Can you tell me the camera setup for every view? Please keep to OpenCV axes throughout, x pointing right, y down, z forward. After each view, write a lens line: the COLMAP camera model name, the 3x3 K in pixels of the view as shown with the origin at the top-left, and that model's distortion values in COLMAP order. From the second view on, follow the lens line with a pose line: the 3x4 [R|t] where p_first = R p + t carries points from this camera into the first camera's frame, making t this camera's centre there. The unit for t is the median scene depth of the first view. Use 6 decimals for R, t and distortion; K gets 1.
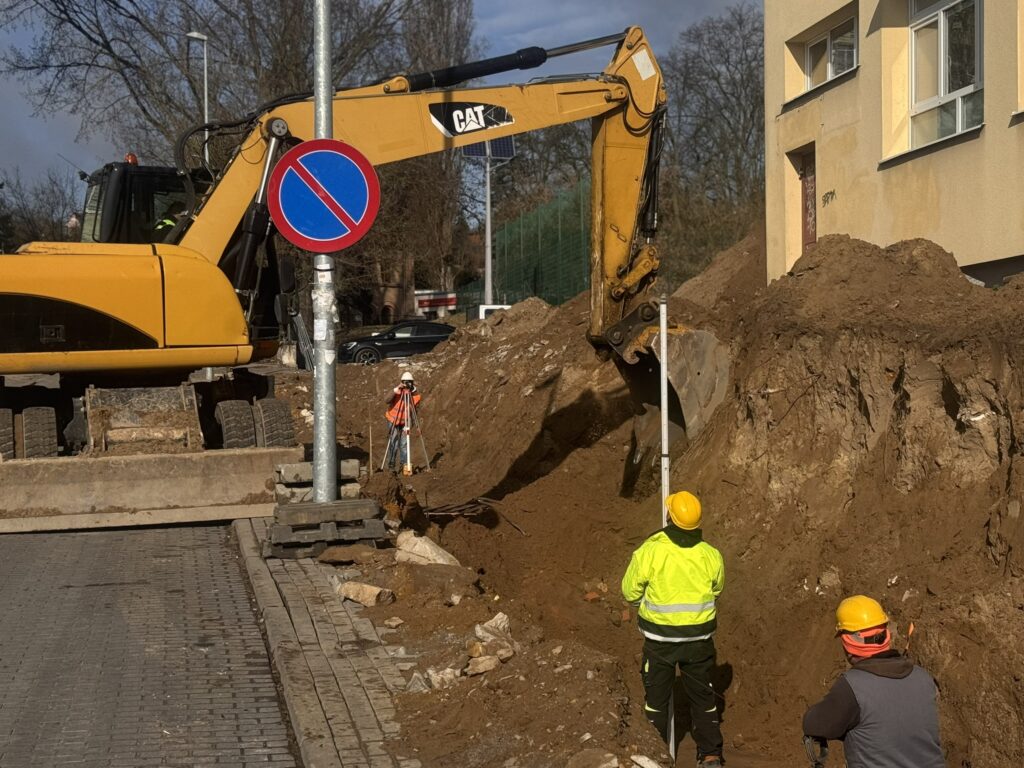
lens RADIAL K [[1709.5, 0, 511.0], [0, 1709.5, 383.5], [0, 0, 1]] dist [0.102134, 0.000000]
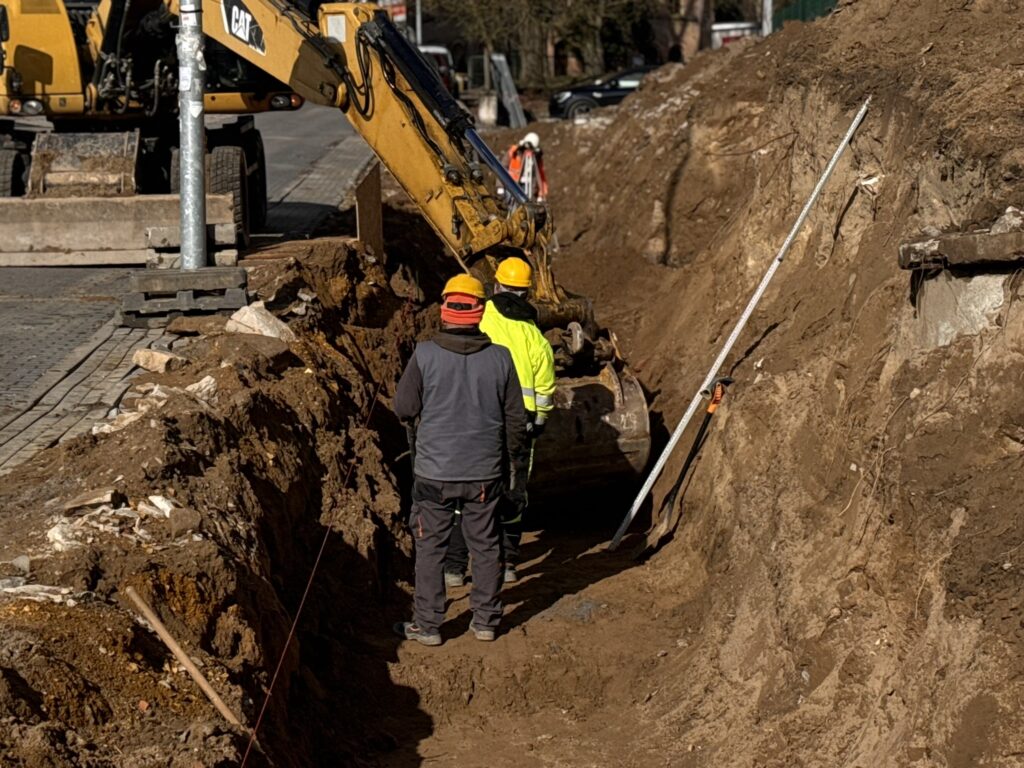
lens RADIAL K [[2224.2, 0, 511.4], [0, 2224.2, 388.0], [0, 0, 1]] dist [0.129799, 0.000000]
pose [[0.983616, 0.025502, -0.178461, 0.278302], [-0.006157, 0.994118, 0.108125, 0.002386], [0.180169, -0.105255, 0.977988, -0.145387]]
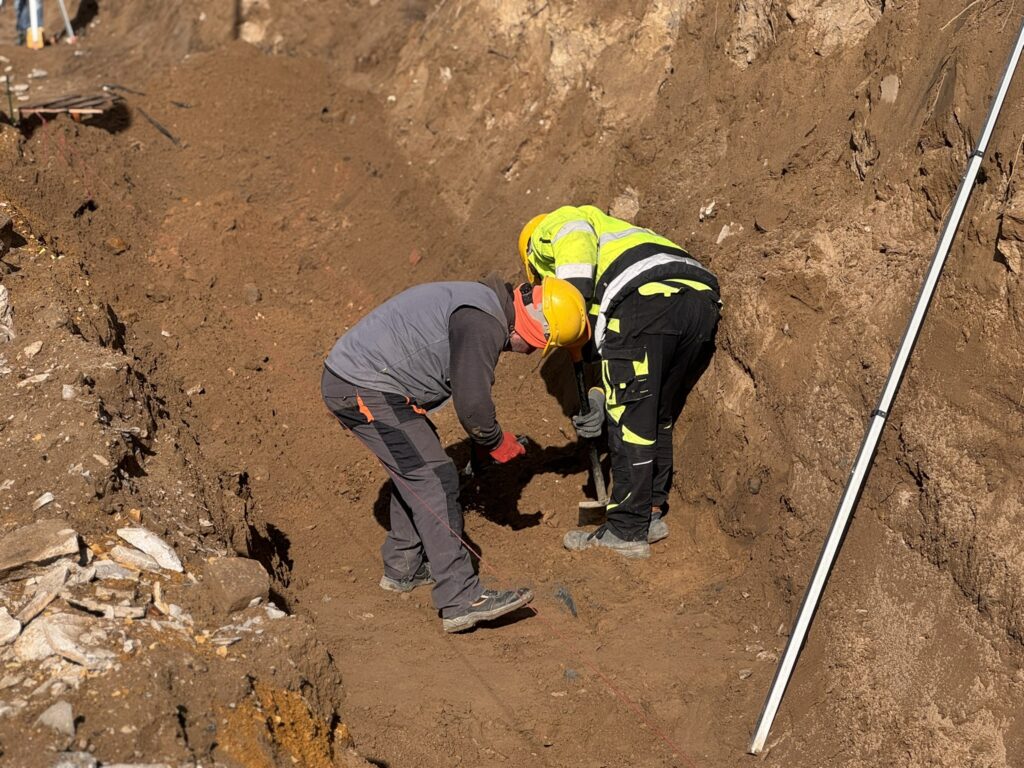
lens RADIAL K [[2616.7, 0, 514.9], [0, 2616.7, 377.4], [0, 0, 1]] dist [0.165913, 0.000000]
pose [[0.996563, -0.024183, 0.079232, 0.071294], [0.009687, 0.983898, 0.178468, 0.005020], [-0.082273, -0.177087, 0.980750, 0.068654]]
